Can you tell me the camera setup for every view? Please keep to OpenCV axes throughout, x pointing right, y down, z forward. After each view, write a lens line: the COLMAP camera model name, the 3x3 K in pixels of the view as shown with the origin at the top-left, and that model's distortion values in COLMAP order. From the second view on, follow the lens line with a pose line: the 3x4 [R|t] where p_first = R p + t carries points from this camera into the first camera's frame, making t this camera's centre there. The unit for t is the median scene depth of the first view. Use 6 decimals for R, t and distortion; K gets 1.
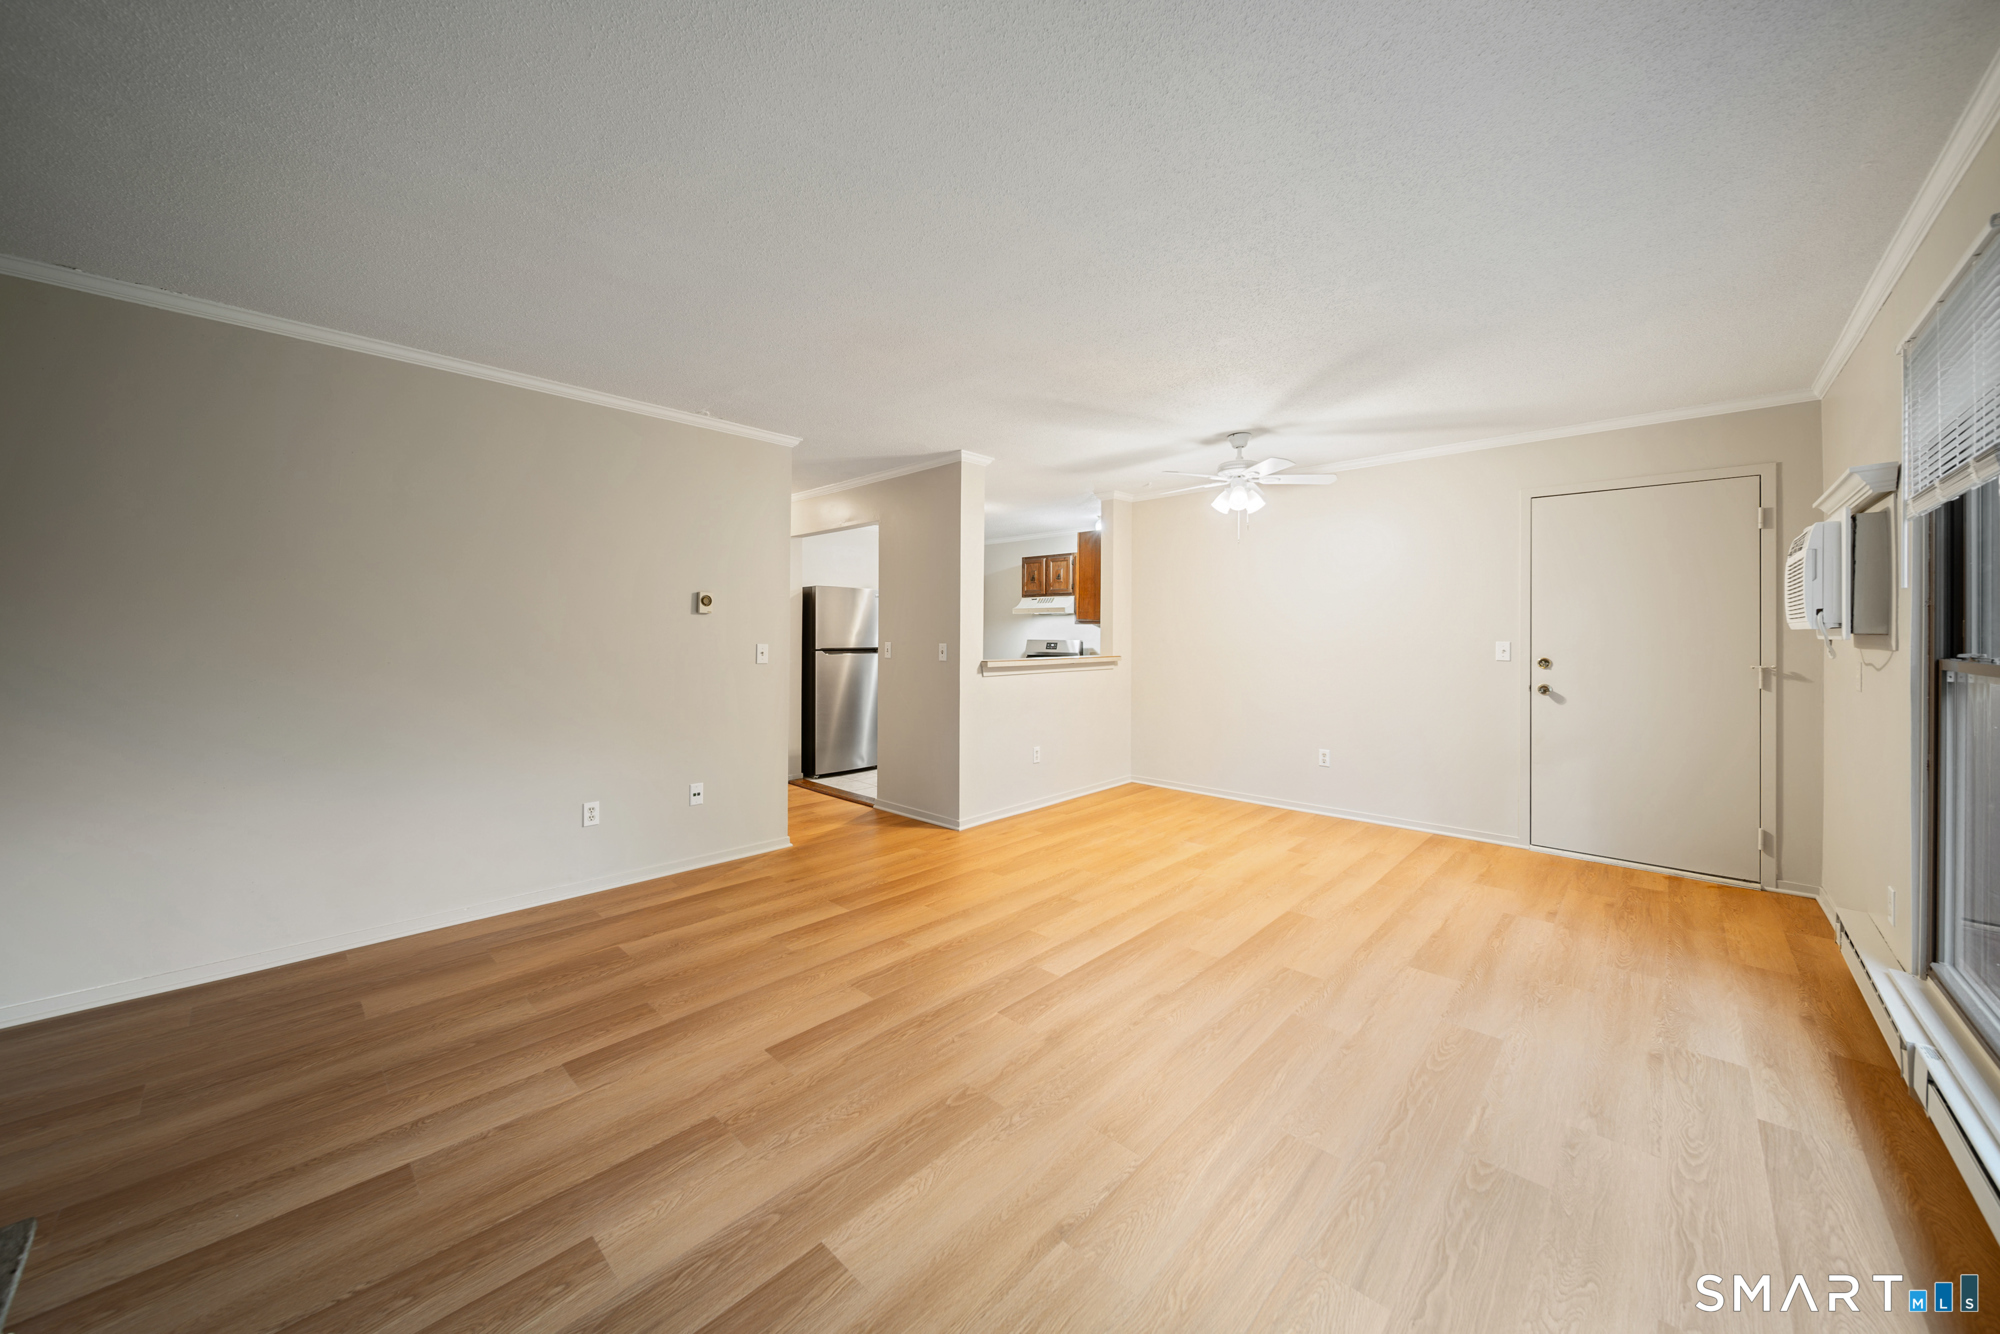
lens RADIAL K [[713.1, 0, 985.6], [0, 713.1, 629.3], [0, 0, 1]] dist [0.000549, -0.001703]
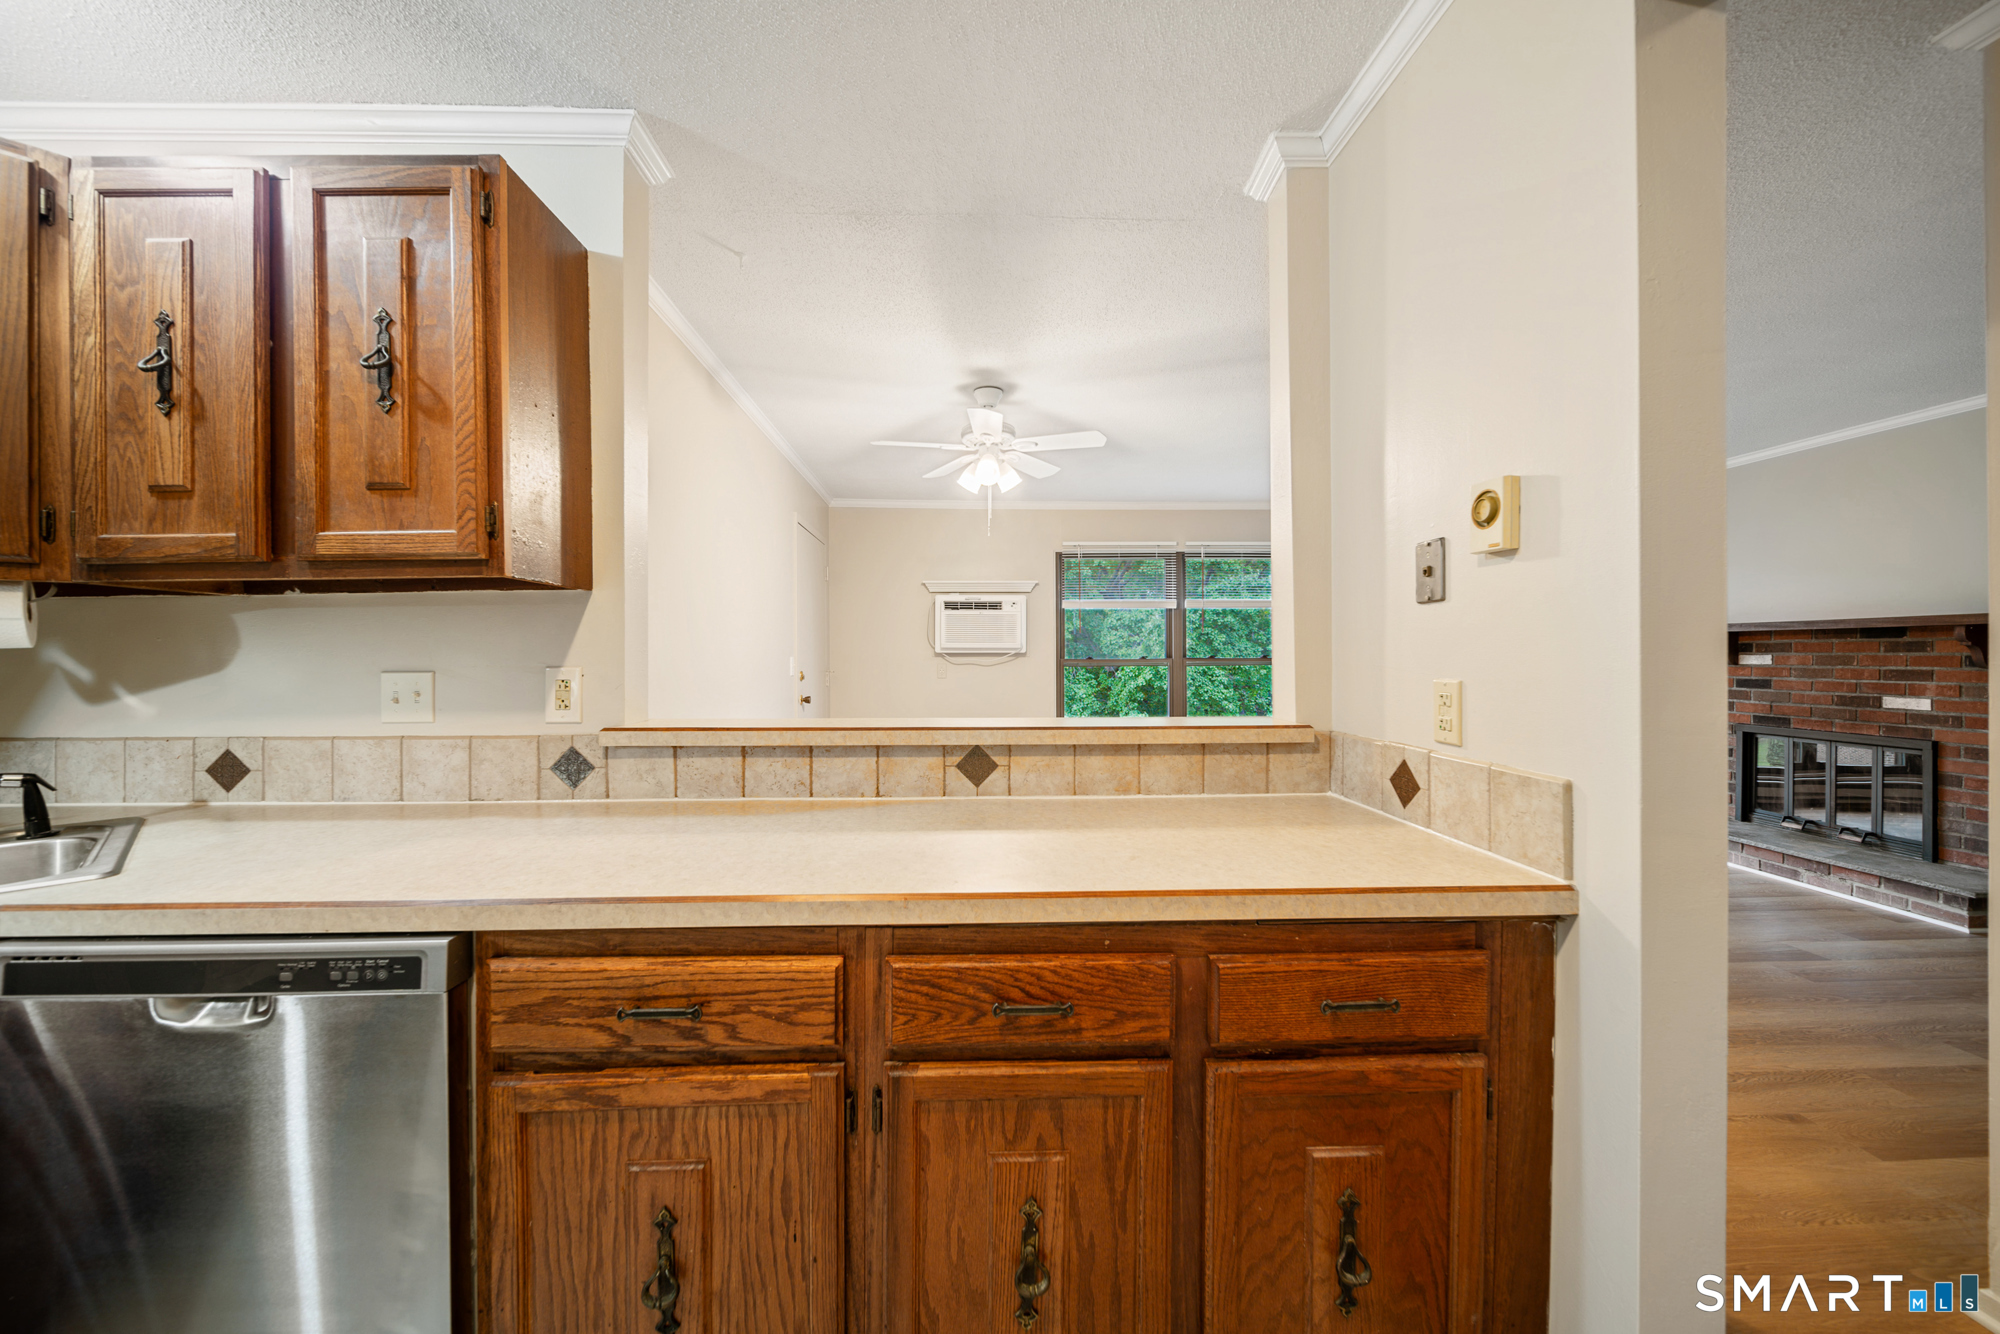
lens RADIAL K [[713.1, 0, 990.8], [0, 713.1, 655.6], [0, 0, 1]] dist [0.000549, -0.001703]
pose [[-0.722914, -0.004177, 0.690926, -0.236197], [-0.005516, 0.999985, 0.000274, 0.018562], [-0.690916, -0.003613, -0.722926, 2.009880]]
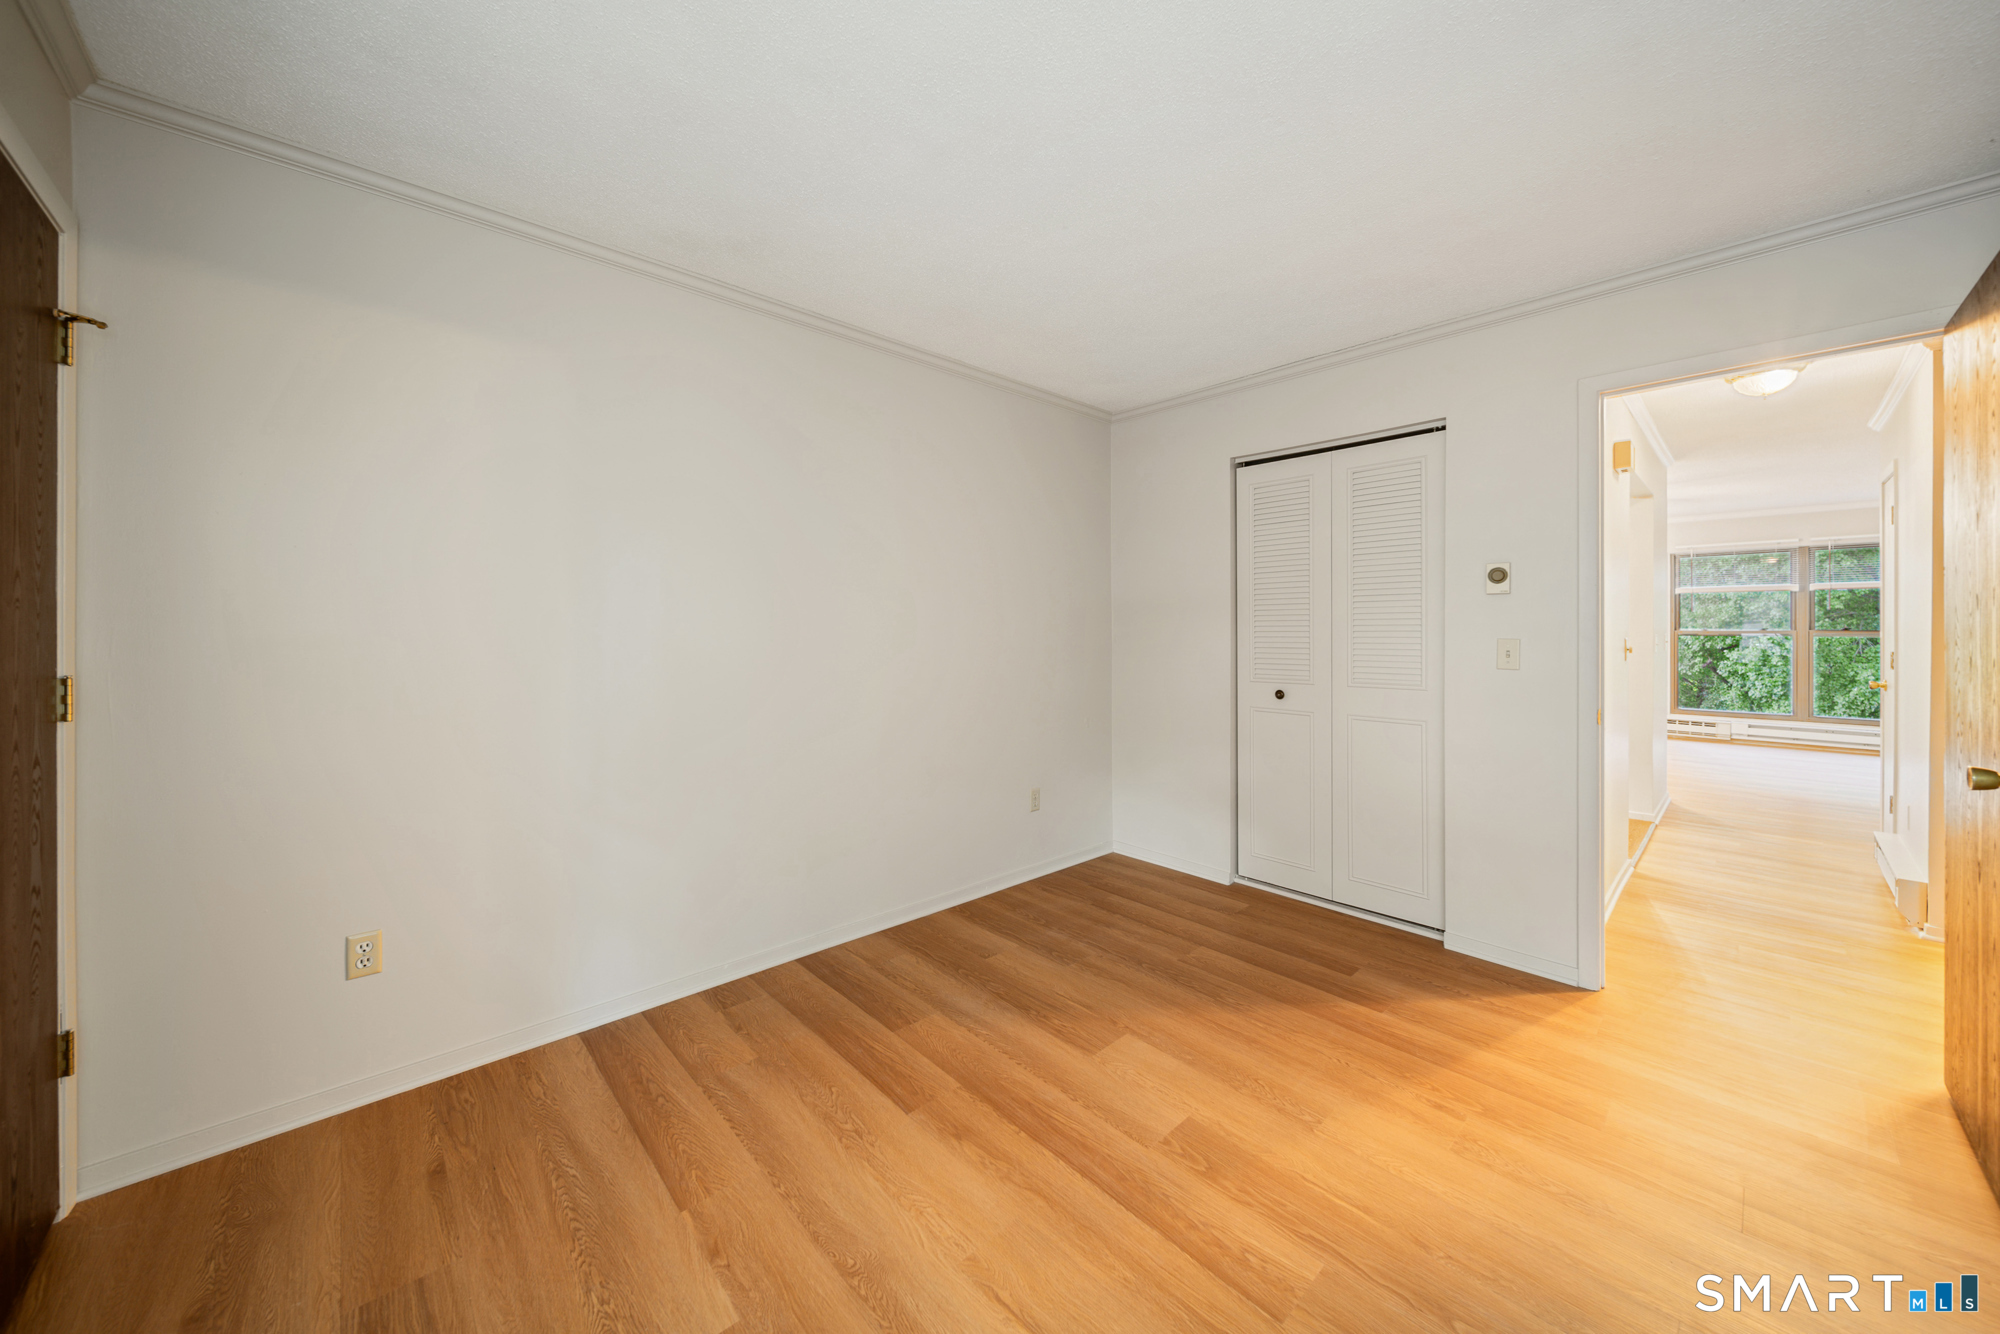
lens RADIAL K [[713.1, 0, 984.3], [0, 713.1, 630.2], [0, 0, 1]] dist [0.000549, -0.001703]
pose [[0.058396, -0.009641, 0.998247, -1.700583], [-0.006221, 0.999930, 0.010021, 0.017124], [-0.998274, -0.006795, 0.058332, 2.826750]]
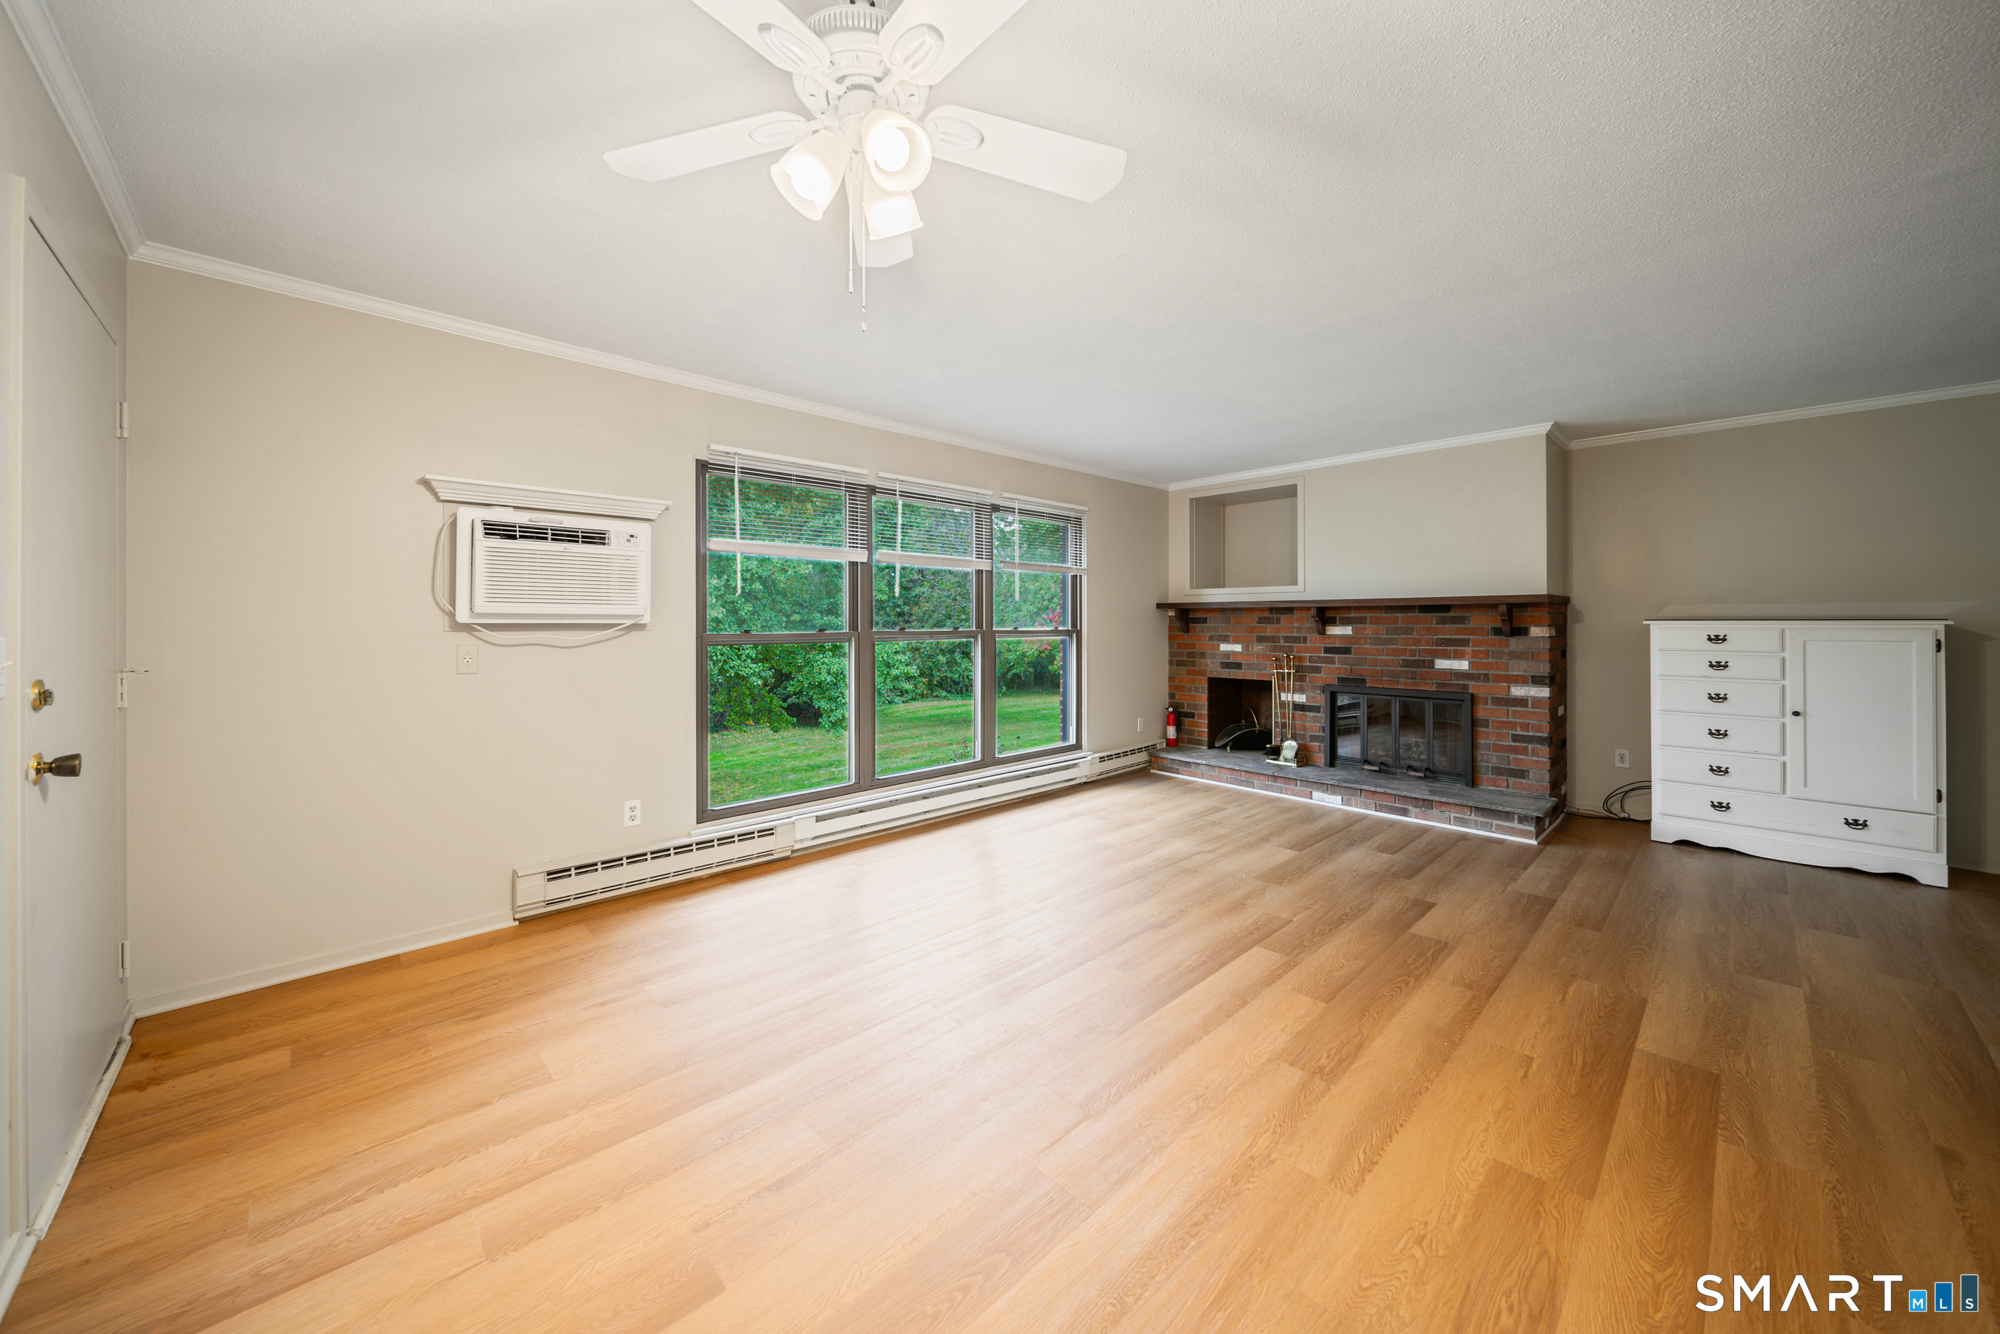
lens RADIAL K [[713.1, 0, 983.4], [0, 713.1, 620.9], [0, 0, 1]] dist [0.000549, -0.001703]
pose [[-0.998885, -0.003092, 0.047111, 0.372633], [-0.003550, 0.999947, -0.009628, 0.015681], [-0.047079, -0.009784, -0.998843, 1.681527]]
